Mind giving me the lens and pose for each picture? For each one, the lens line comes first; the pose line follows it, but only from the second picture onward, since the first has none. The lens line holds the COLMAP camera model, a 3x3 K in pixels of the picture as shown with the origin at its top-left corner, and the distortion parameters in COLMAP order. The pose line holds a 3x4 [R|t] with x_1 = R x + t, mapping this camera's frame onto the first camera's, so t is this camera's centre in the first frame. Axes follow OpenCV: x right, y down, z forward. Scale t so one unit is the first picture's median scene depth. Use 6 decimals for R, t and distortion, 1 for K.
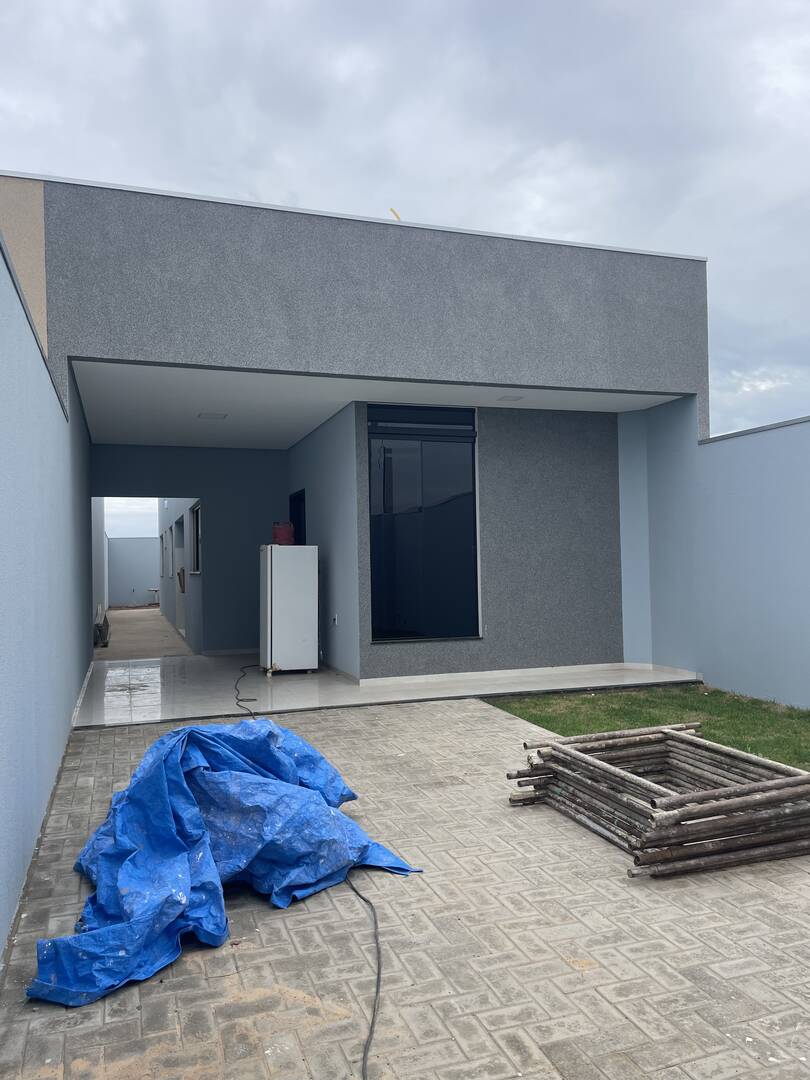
lens RADIAL K [[818.3, 0, 402.4], [0, 818.3, 546.9], [0, 0, 1]] dist [0.099254, -0.119402]
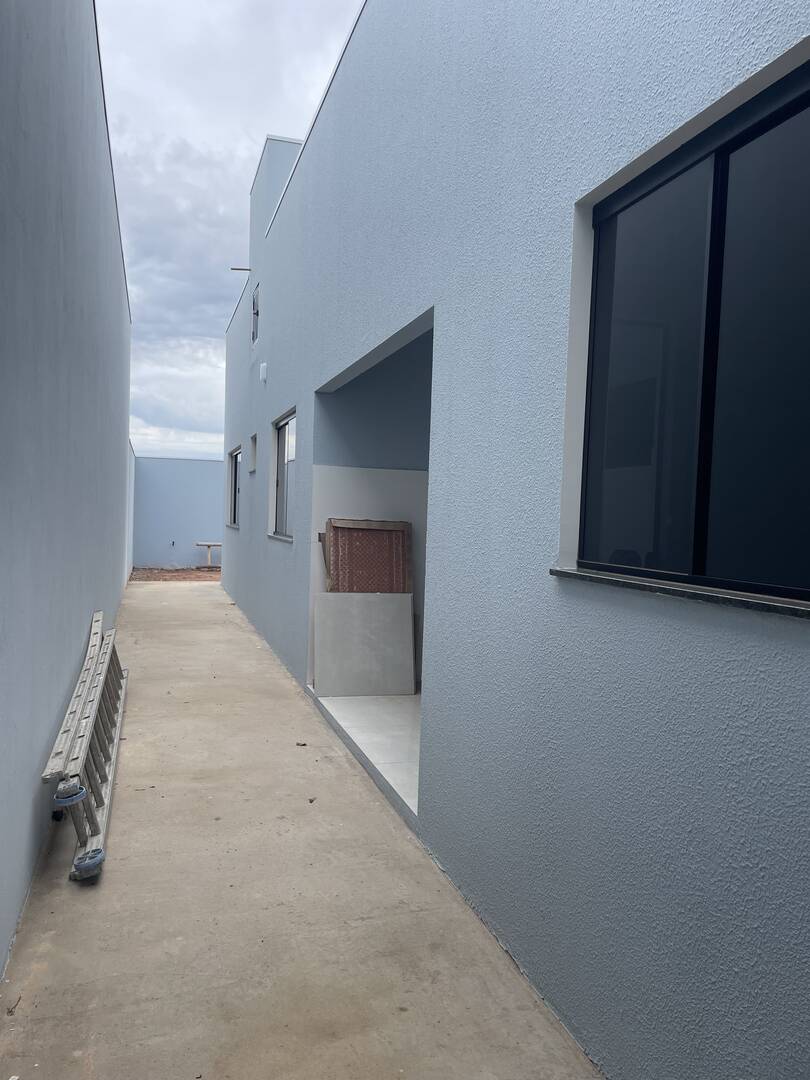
lens RADIAL K [[818.3, 0, 402.4], [0, 818.3, 546.9], [0, 0, 1]] dist [0.099254, -0.119402]
pose [[0.997250, 0.068540, -0.028181, -0.780432], [-0.066858, 0.996143, 0.056828, 0.050413], [0.031967, -0.054788, 0.997986, 2.226692]]
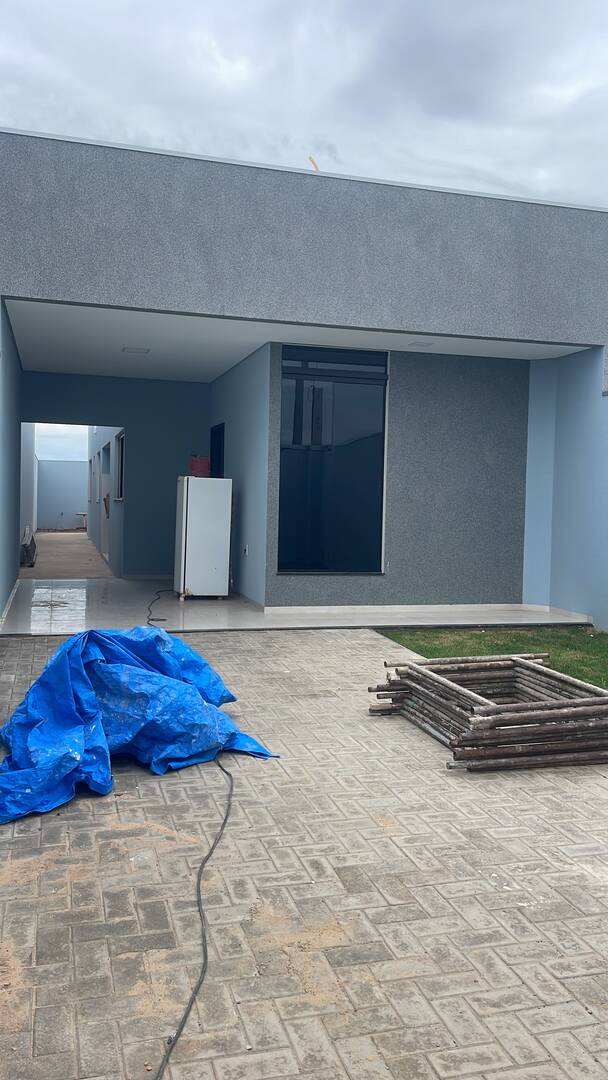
lens RADIAL K [[857.3, 0, 302.5], [0, 857.3, 520.8], [0, 0, 1]] dist [0.110400, -0.149851]
pose [[0.998018, 0.043626, -0.045350, 0.074247], [-0.041410, 0.997954, 0.048719, -0.010241], [0.047382, -0.046744, 0.997782, -0.176008]]
